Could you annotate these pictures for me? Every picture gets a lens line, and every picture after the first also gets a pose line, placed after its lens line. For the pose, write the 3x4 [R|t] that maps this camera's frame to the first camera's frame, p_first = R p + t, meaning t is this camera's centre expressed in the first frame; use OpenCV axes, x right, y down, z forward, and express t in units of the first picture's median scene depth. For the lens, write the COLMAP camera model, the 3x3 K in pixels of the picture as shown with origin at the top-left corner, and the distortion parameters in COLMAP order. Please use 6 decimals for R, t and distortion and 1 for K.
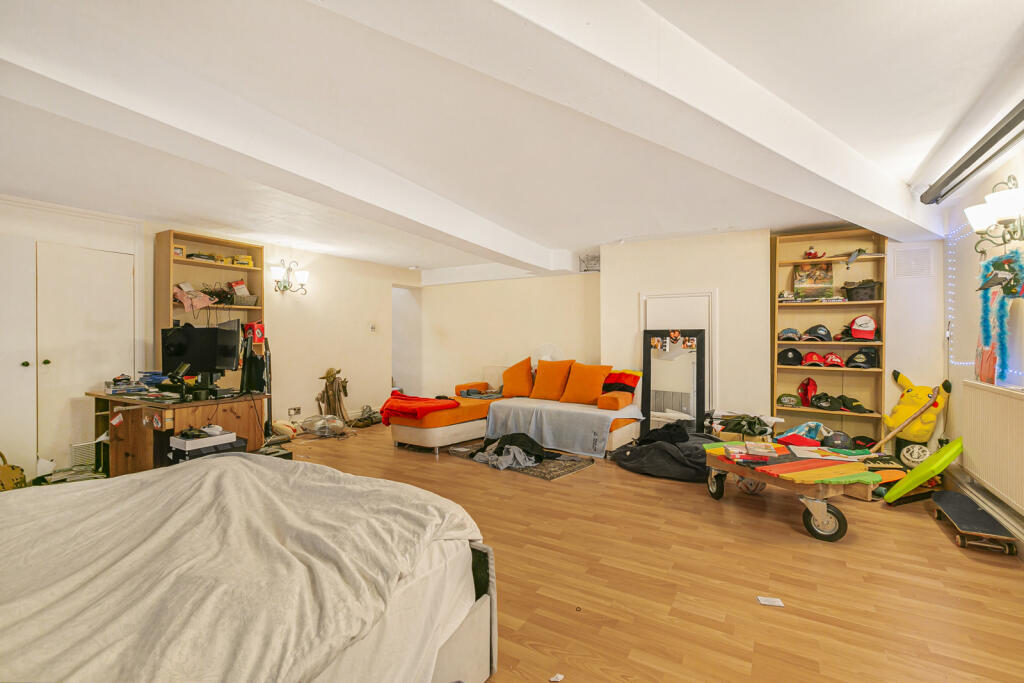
lens RADIAL K [[444.8, 0, 510.8], [0, 444.8, 334.5], [0, 0, 1]] dist [-0.002573, -0.000024]
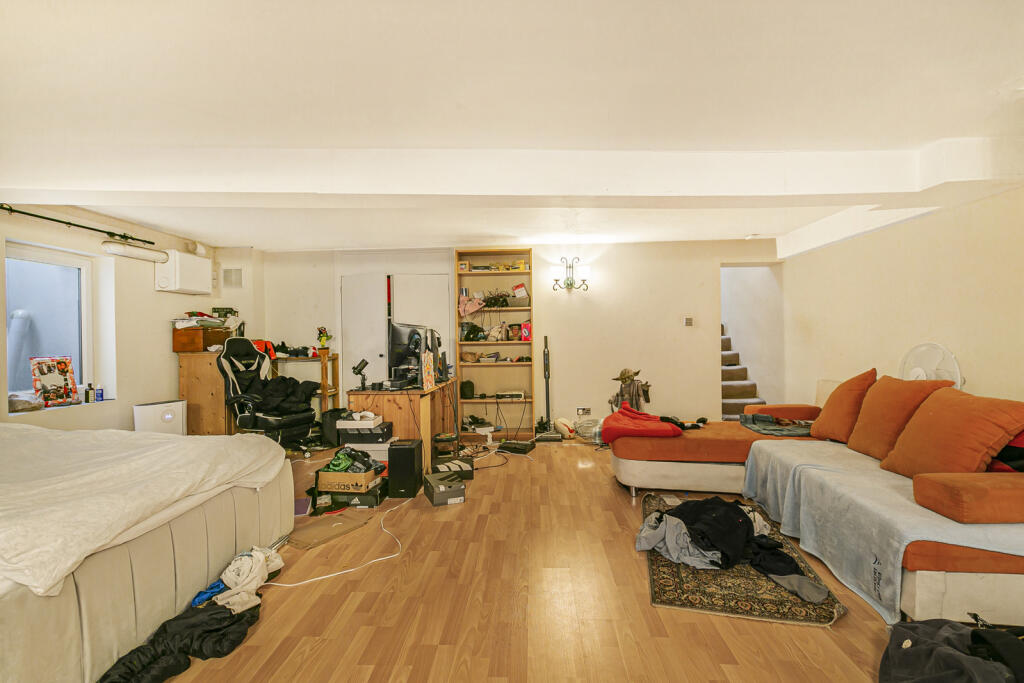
lens RADIAL K [[458.9, 0, 514.9], [0, 458.9, 334.1], [0, 0, 1]] dist [-0.002101, -0.000249]
pose [[0.482243, -0.011653, -0.875960, 0.365202], [0.022320, 0.999750, -0.001011, 0.002050], [0.875753, -0.019064, 0.482382, 0.441509]]
